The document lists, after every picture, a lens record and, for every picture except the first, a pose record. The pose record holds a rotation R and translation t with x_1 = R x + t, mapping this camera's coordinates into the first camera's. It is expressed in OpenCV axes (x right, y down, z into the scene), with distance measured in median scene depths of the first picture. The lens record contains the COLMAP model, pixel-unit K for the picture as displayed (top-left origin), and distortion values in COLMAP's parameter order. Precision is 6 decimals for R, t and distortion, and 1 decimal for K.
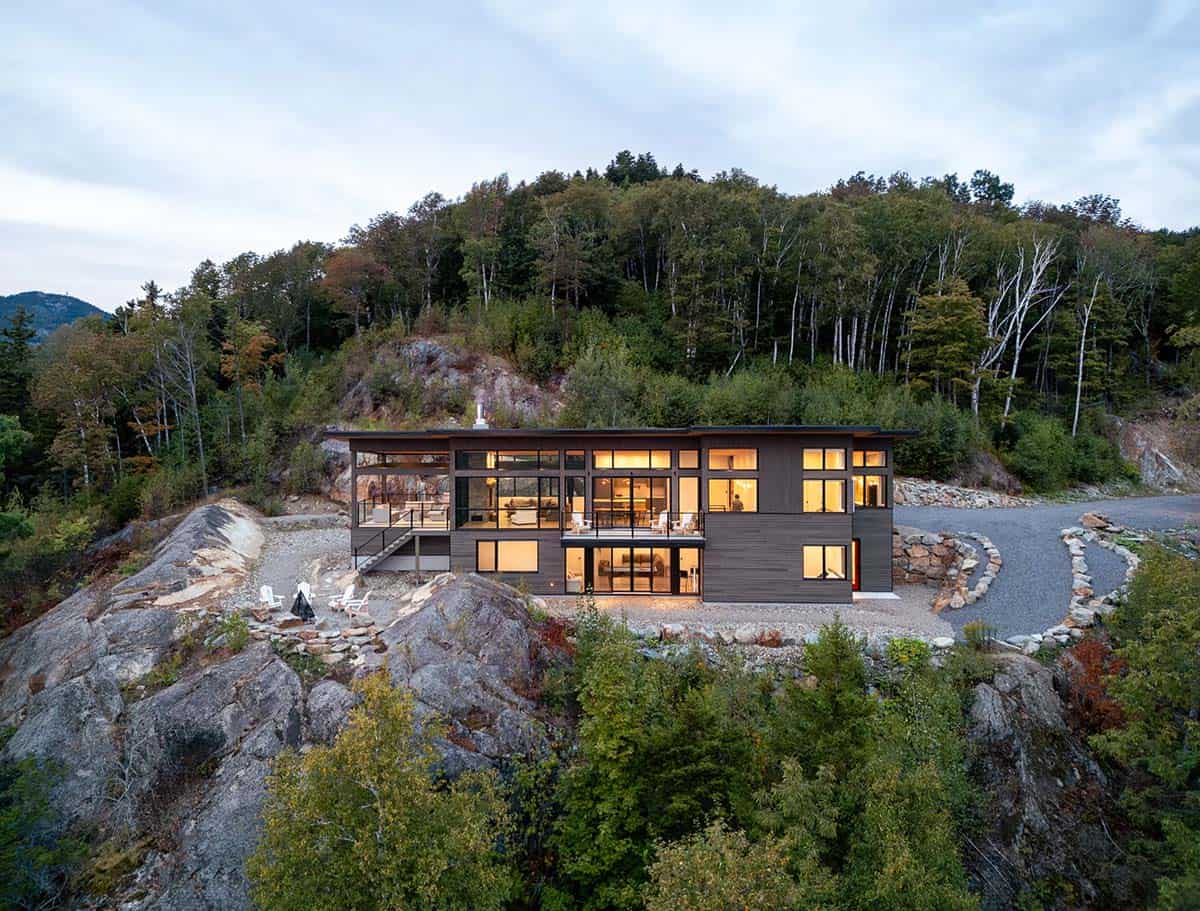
lens RADIAL K [[828.8, 0, 599.3], [0, 828.8, 493.4], [0, 0, 1]] dist [0.104886, -0.121517]
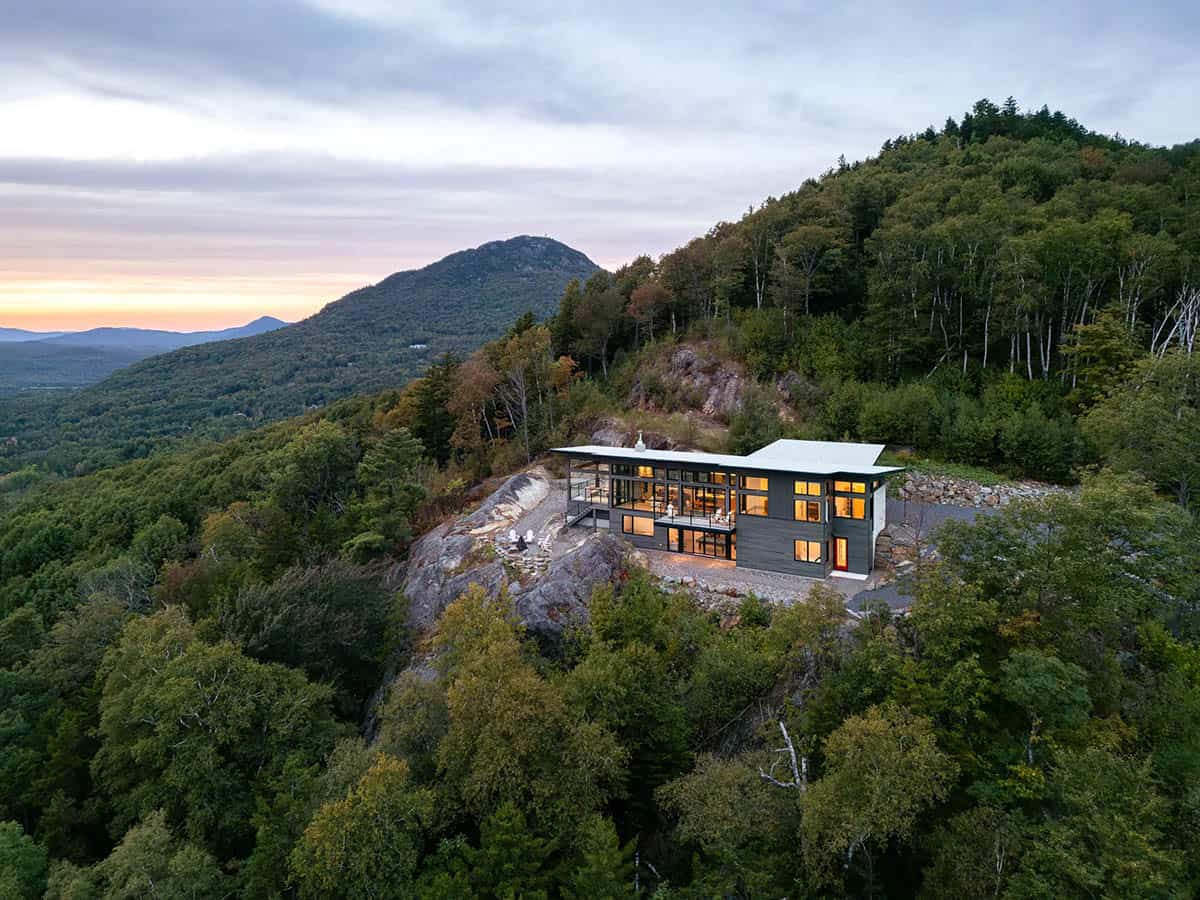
lens RADIAL K [[826.6, 0, 600.0], [0, 826.6, 450.0], [0, 0, 1]] dist [0.100652, -0.000294]
pose [[0.878410, 0.060200, -0.474101, 0.635602], [-0.034617, 0.997444, 0.062514, -0.188935], [0.476652, -0.038501, 0.878248, -0.563086]]
